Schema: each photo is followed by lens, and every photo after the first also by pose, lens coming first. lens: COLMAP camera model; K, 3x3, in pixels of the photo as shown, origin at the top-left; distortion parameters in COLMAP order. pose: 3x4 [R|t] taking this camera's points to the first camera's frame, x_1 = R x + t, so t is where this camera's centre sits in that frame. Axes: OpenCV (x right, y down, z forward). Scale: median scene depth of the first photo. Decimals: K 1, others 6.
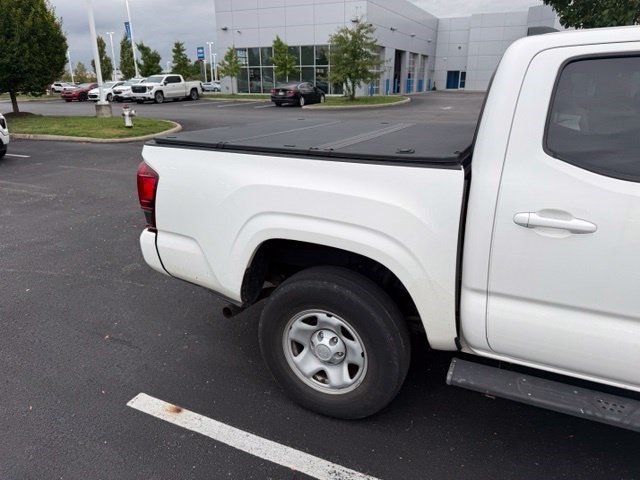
lens RADIAL K [[460.7, 0, 322.8], [0, 460.7, 241.7], [0, 0, 1]] dist [0.016698, -0.024151]
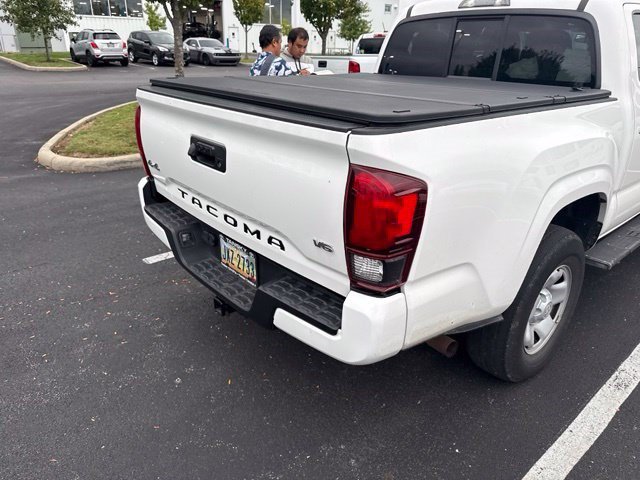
lens RADIAL K [[460.7, 0, 324.3], [0, 460.7, 235.4], [0, 0, 1]] dist [0.016698, -0.024151]
pose [[0.393682, -0.342220, 0.853171, -0.130595], [0.270251, 0.930192, 0.248411, -0.037257], [-0.878623, 0.132776, 0.458685, 0.128113]]
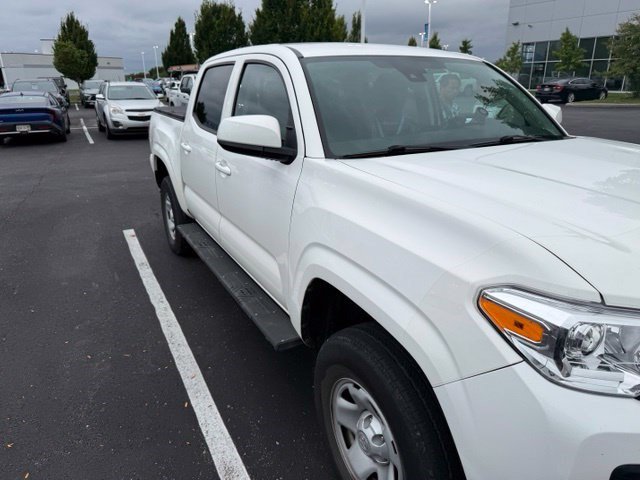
lens RADIAL K [[460.7, 0, 320.6], [0, 460.7, 241.0], [0, 0, 1]] dist [0.016698, -0.024151]
pose [[0.799724, 0.194293, -0.568060, 0.226066], [-0.190755, 0.979387, 0.066432, 0.012087], [0.569258, 0.055233, 0.820302, -0.034786]]
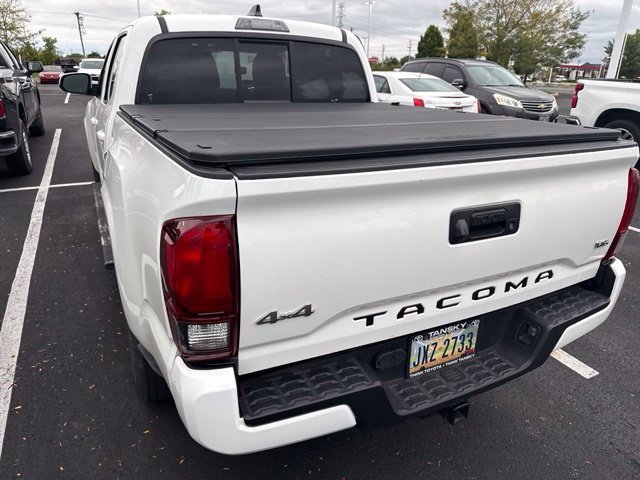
lens RADIAL K [[460.7, 0, 325.5], [0, 460.7, 233.9], [0, 0, 1]] dist [0.016698, -0.024151]
pose [[-0.792528, -0.219151, 0.569098, -0.066864], [0.170135, 0.816691, 0.551426, -0.083916], [-0.585622, 0.533844, -0.609965, 0.266889]]
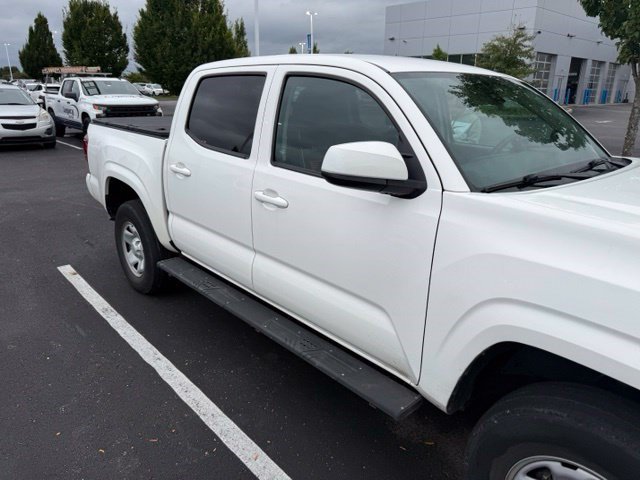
lens RADIAL K [[460.7, 0, 320.8], [0, 460.7, 236.8], [0, 0, 1]] dist [0.016698, -0.024151]
pose [[0.923963, 0.134077, -0.358211, 0.165359], [-0.142303, 0.989817, 0.003431, 0.012748], [0.355023, 0.047804, 0.933634, -0.043603]]
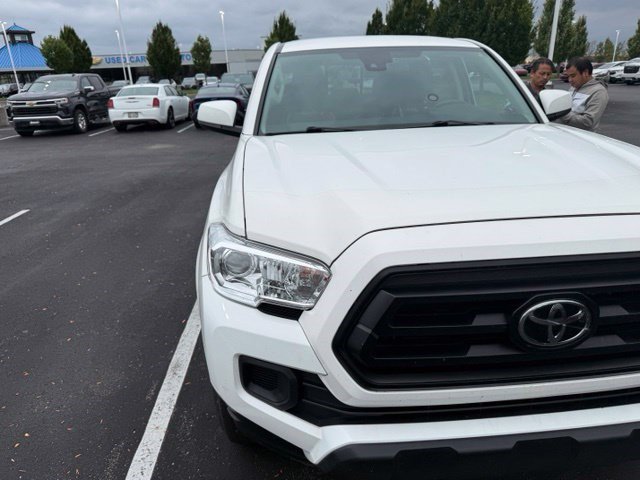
lens RADIAL K [[460.7, 0, 318.7], [0, 460.7, 241.9], [0, 0, 1]] dist [0.016698, -0.024151]
pose [[0.495698, 0.286468, -0.819890, 0.295228], [-0.255354, 0.950382, 0.177677, 0.000254], [0.830107, 0.121288, 0.544253, 0.001474]]
